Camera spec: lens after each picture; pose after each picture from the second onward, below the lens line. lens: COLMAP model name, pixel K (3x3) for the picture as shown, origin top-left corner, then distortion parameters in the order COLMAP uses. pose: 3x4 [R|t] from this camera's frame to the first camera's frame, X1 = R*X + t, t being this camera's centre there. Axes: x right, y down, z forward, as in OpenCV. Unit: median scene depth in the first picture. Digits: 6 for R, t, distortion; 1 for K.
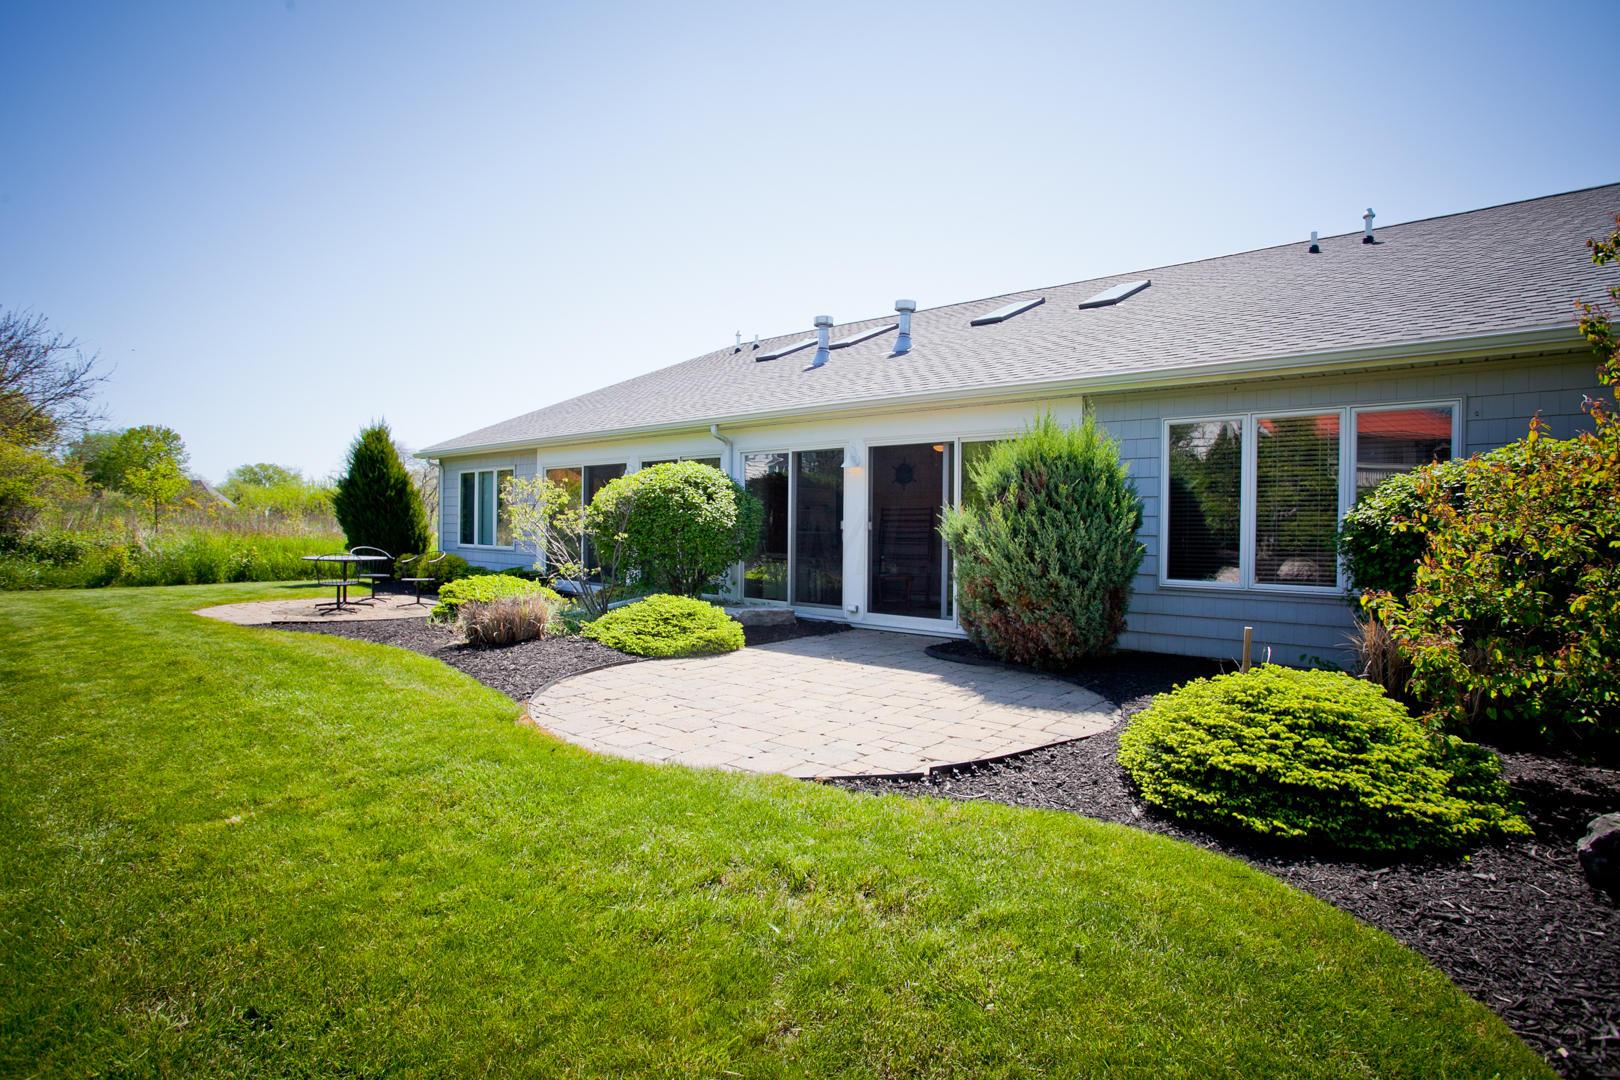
lens RADIAL K [[801.7, 0, 809.3], [0, 801.7, 515.9], [0, 0, 1]] dist [-0.046957, 0.000374]
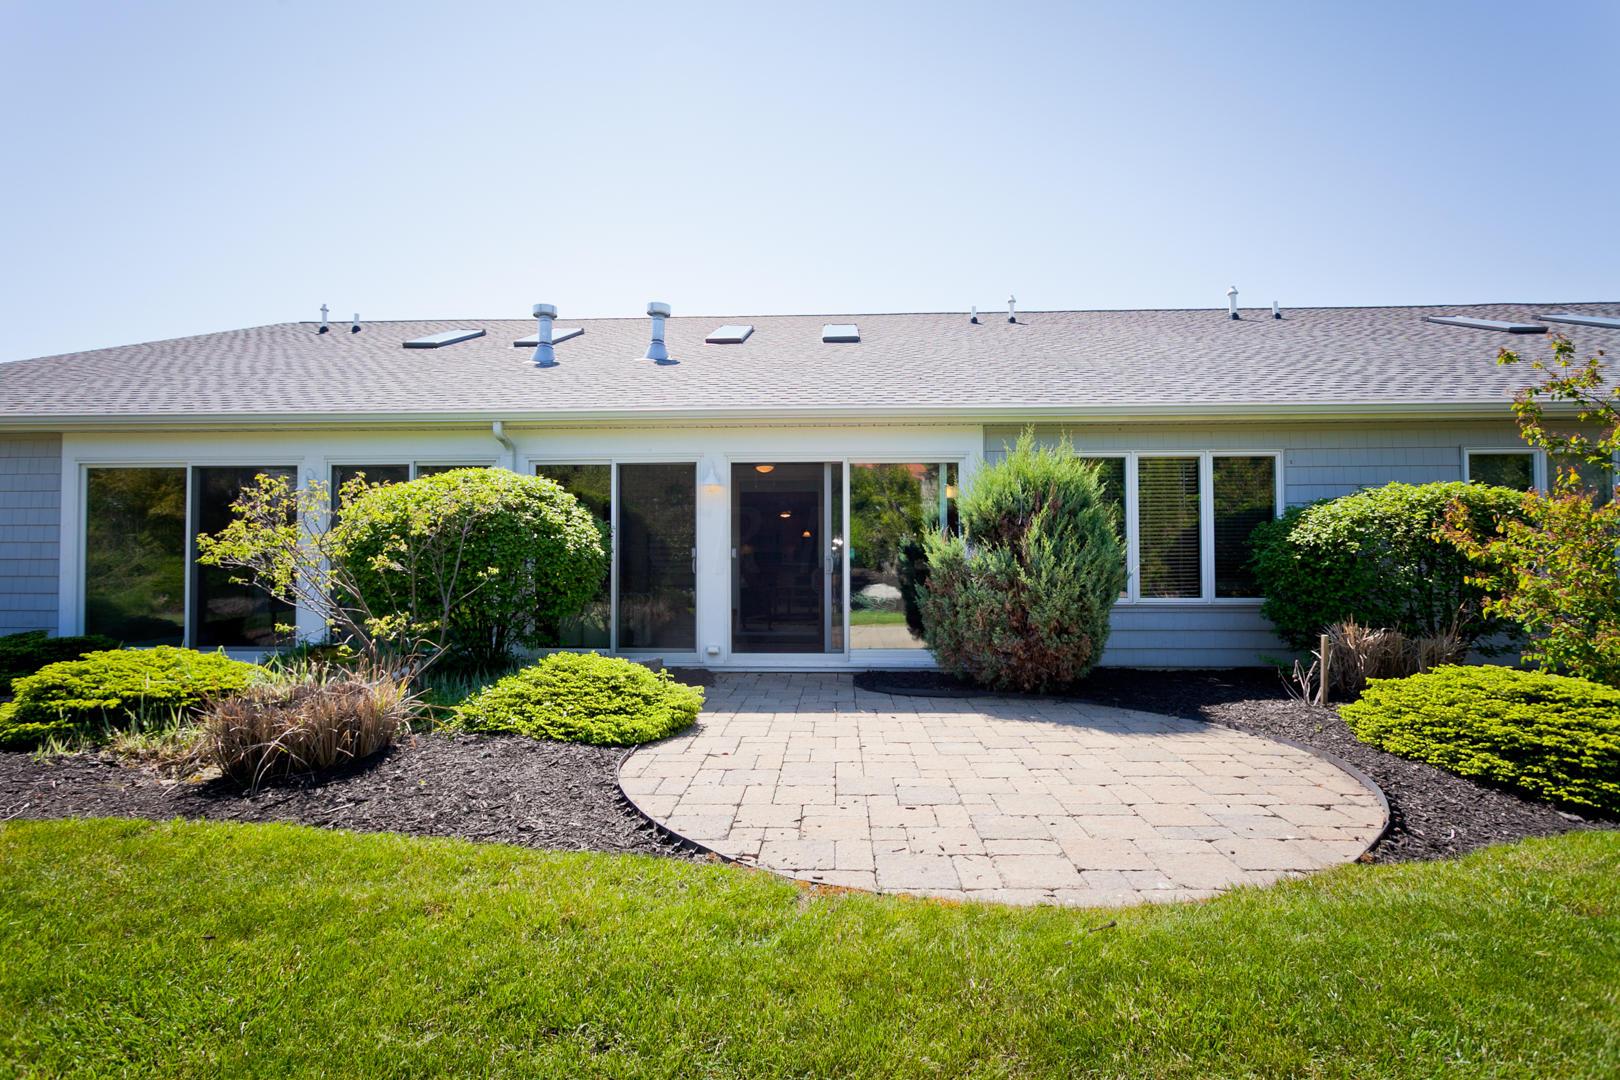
lens RADIAL K [[769.5, 0, 806.4], [0, 769.5, 535.7], [0, 0, 1]] dist [-0.000538, 0.002404]
pose [[0.793061, 0.001976, 0.609139, -0.379297], [0.005084, 0.999938, -0.009863, 0.001794], [-0.609121, 0.010919, 0.793002, 0.294188]]
